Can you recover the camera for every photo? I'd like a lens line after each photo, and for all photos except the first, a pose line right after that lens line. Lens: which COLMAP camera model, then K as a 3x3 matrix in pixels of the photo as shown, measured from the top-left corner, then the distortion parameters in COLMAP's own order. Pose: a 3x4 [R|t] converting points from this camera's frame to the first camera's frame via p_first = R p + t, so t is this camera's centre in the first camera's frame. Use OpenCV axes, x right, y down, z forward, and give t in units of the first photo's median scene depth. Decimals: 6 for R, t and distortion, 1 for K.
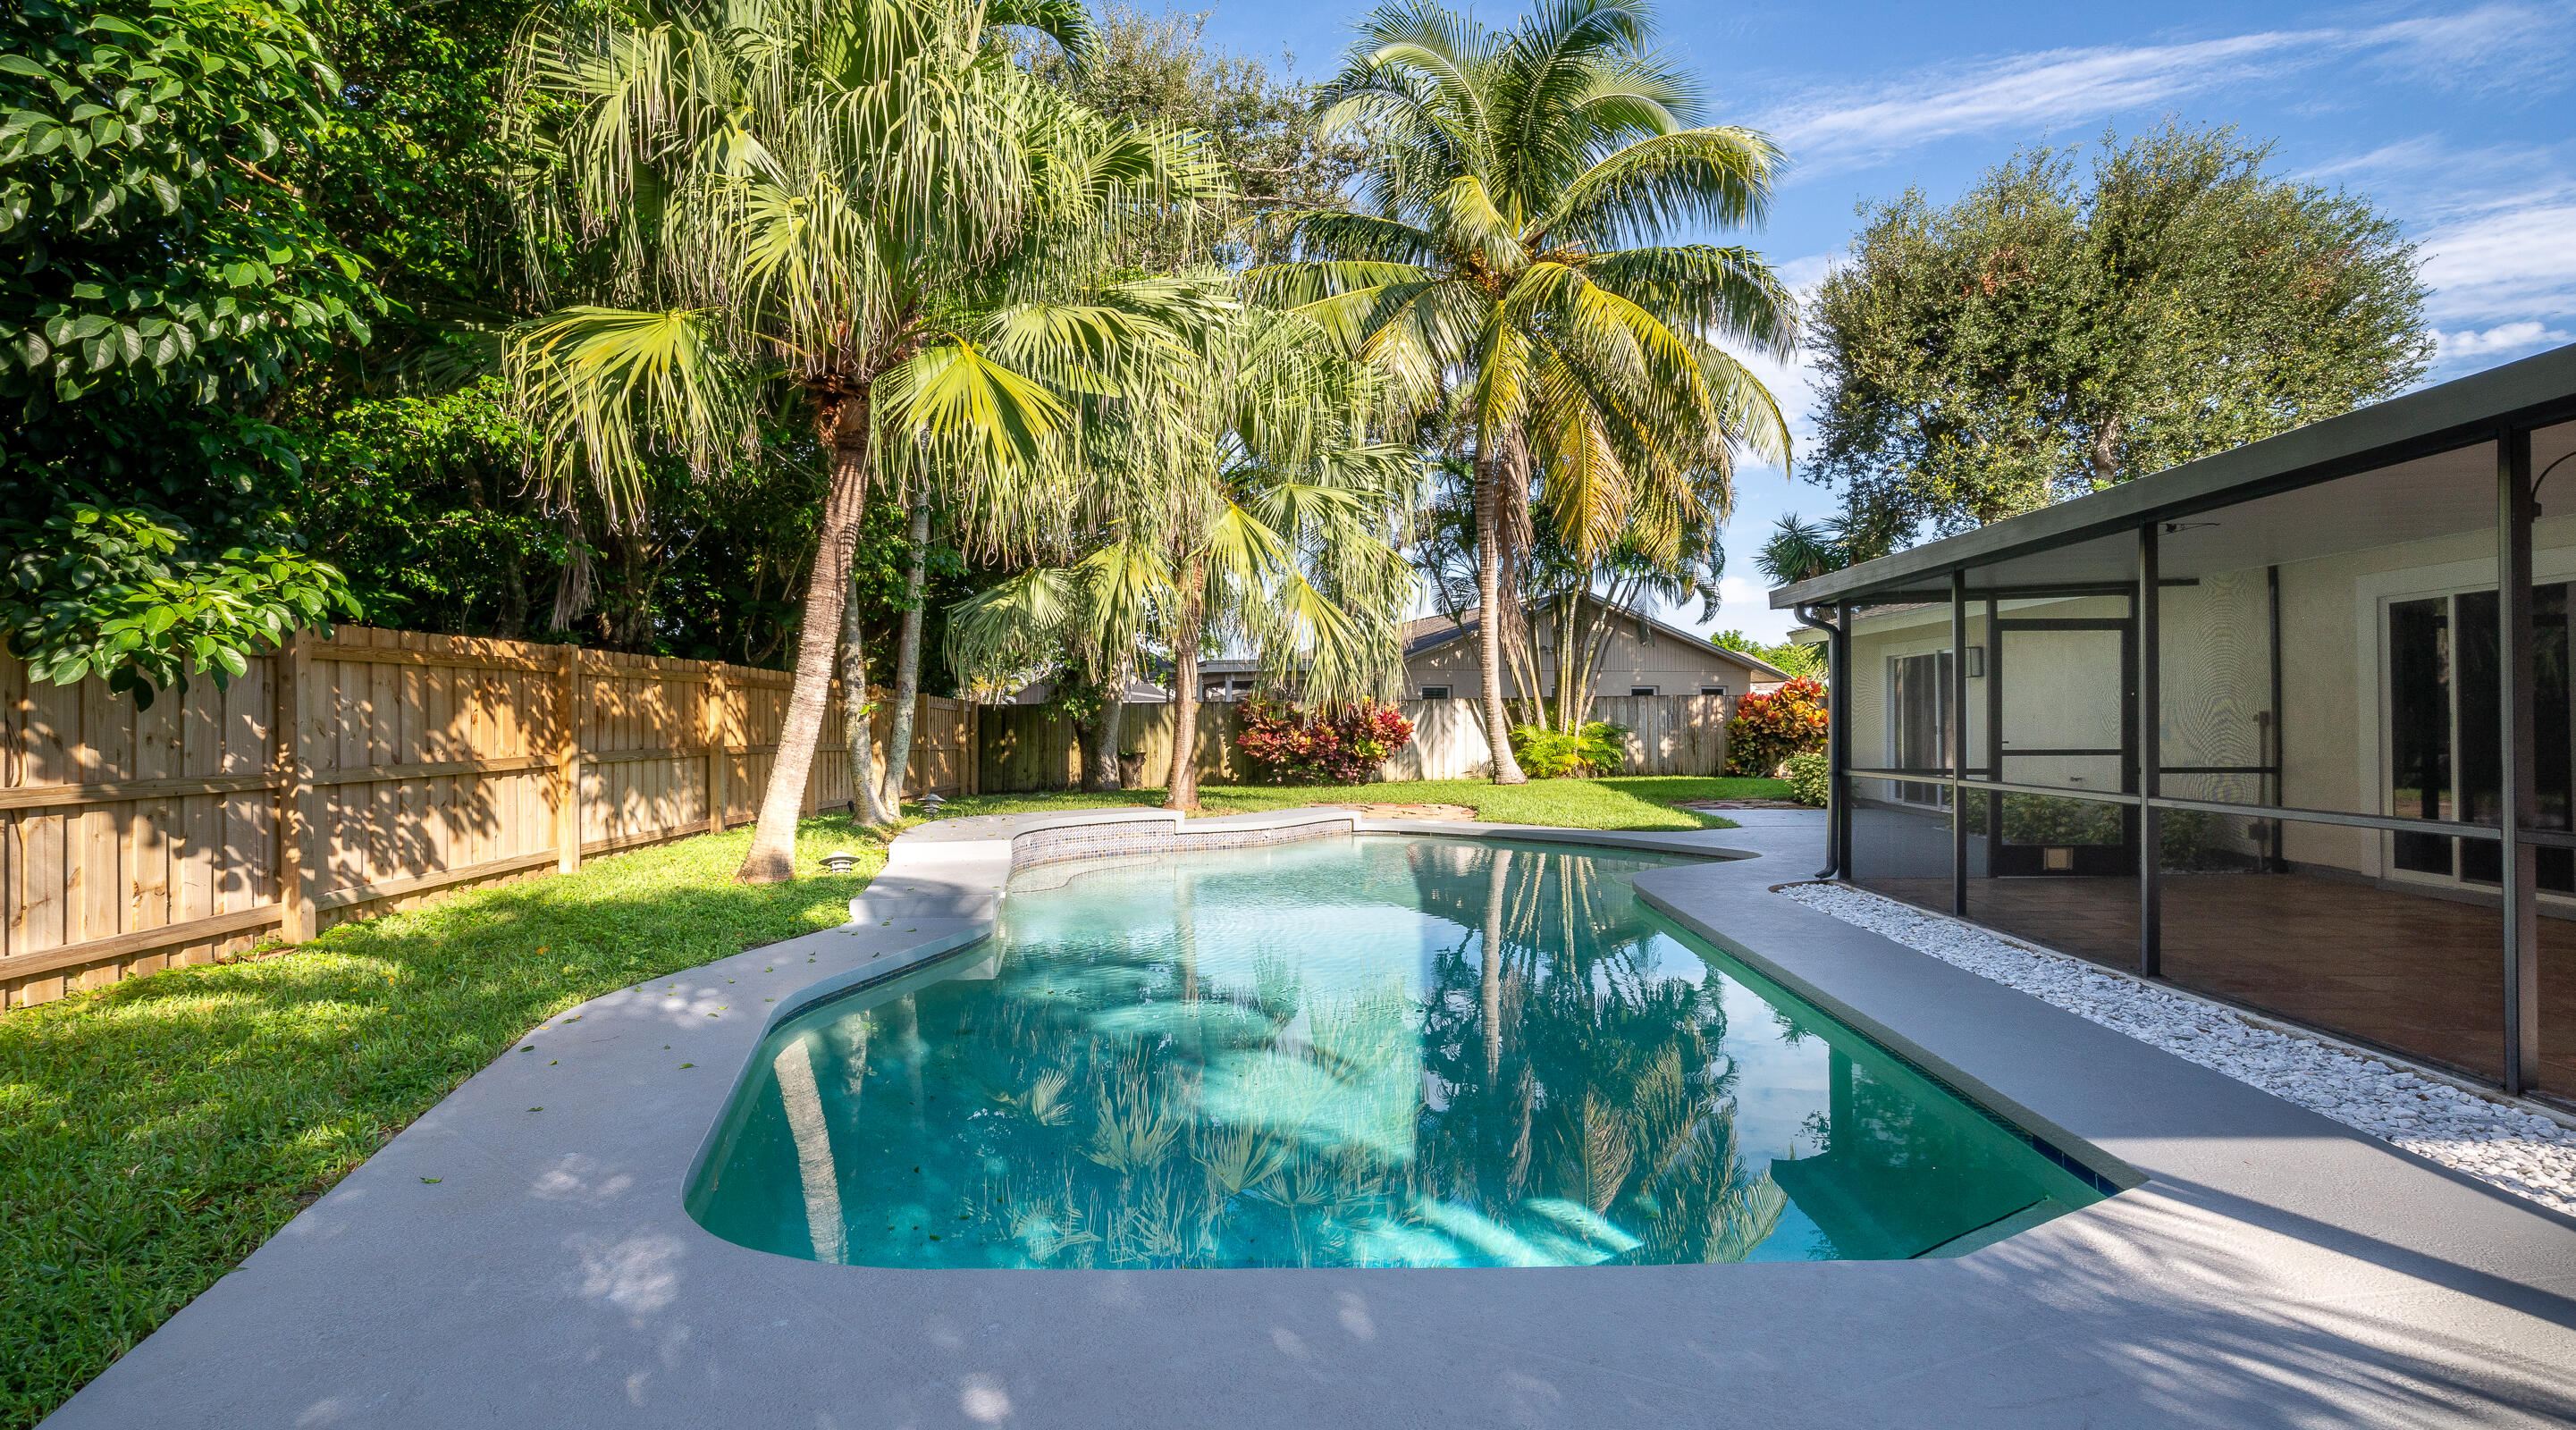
lens RADIAL K [[1274.2, 0, 1285.8], [0, 1274.2, 697.8], [0, 0, 1]] dist [-0.004033, 0.000357]
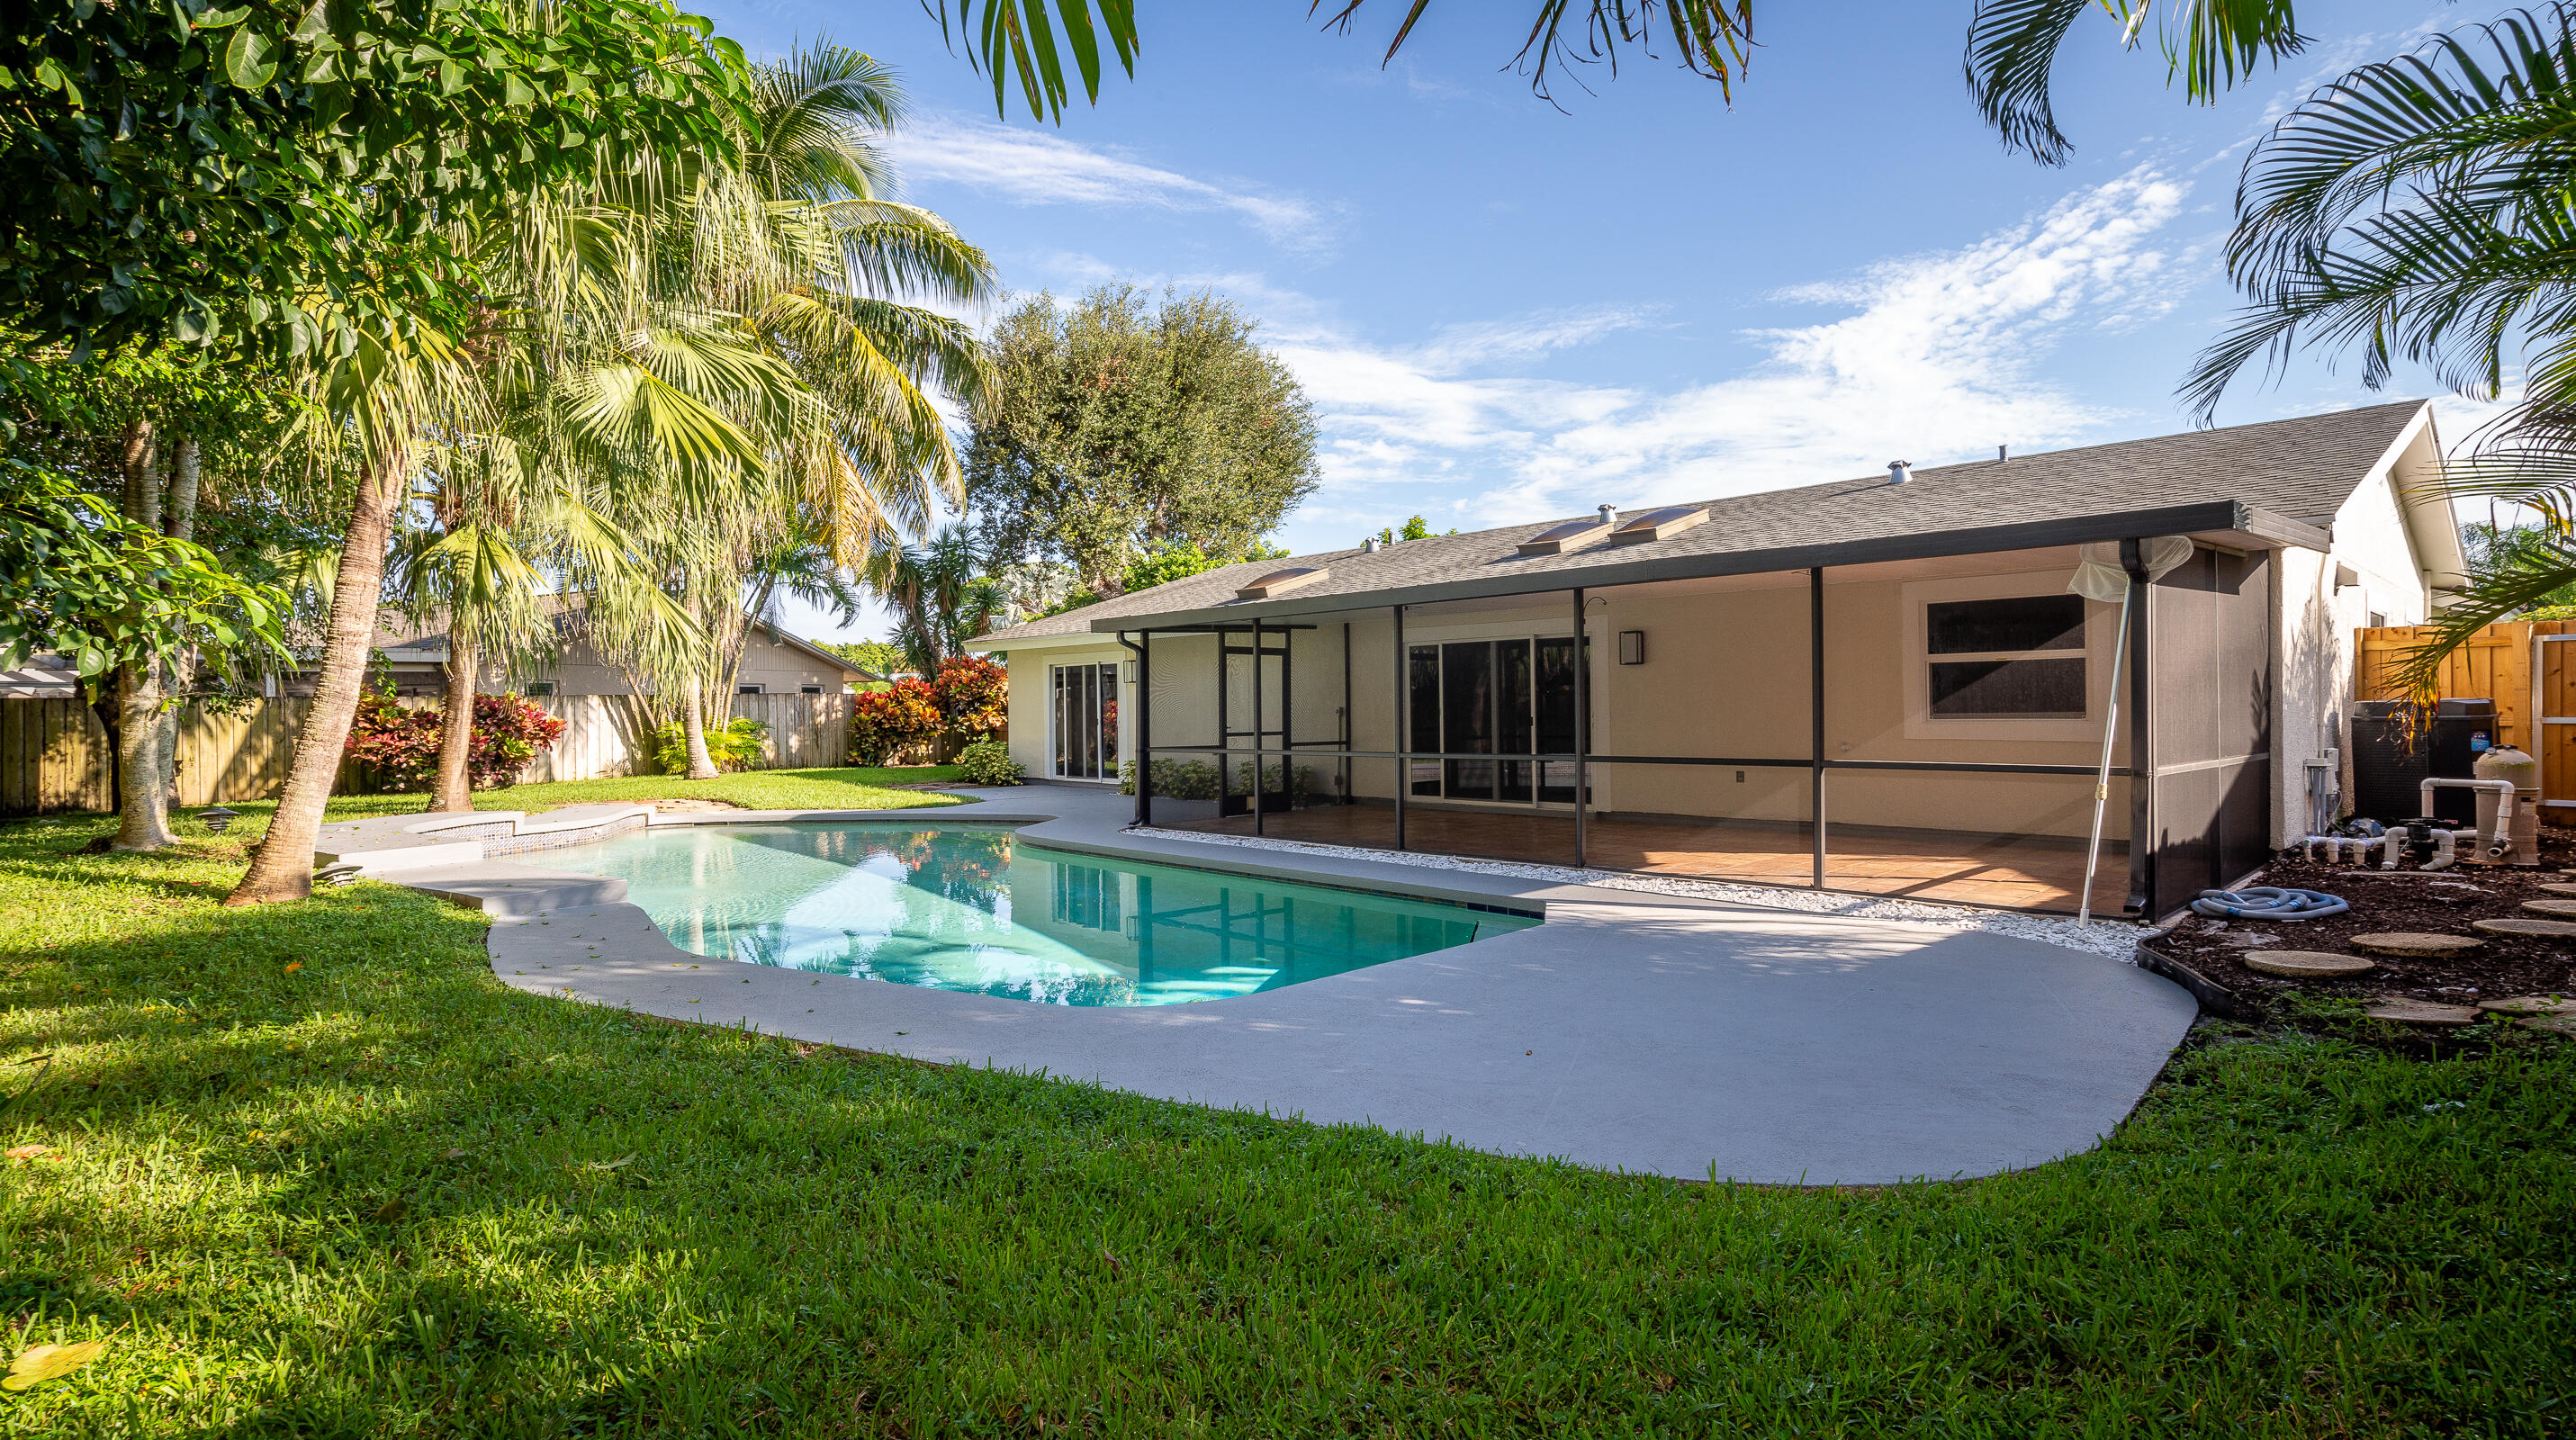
lens RADIAL K [[1274.2, 0, 1288.3], [0, 1274.2, 729.0], [0, 0, 1]] dist [-0.004033, 0.000357]
pose [[0.696236, -0.011405, 0.717722, -0.254492], [-0.006611, 0.999729, 0.022299, 0.001174], [-0.717782, -0.020270, 0.695973, -0.055719]]
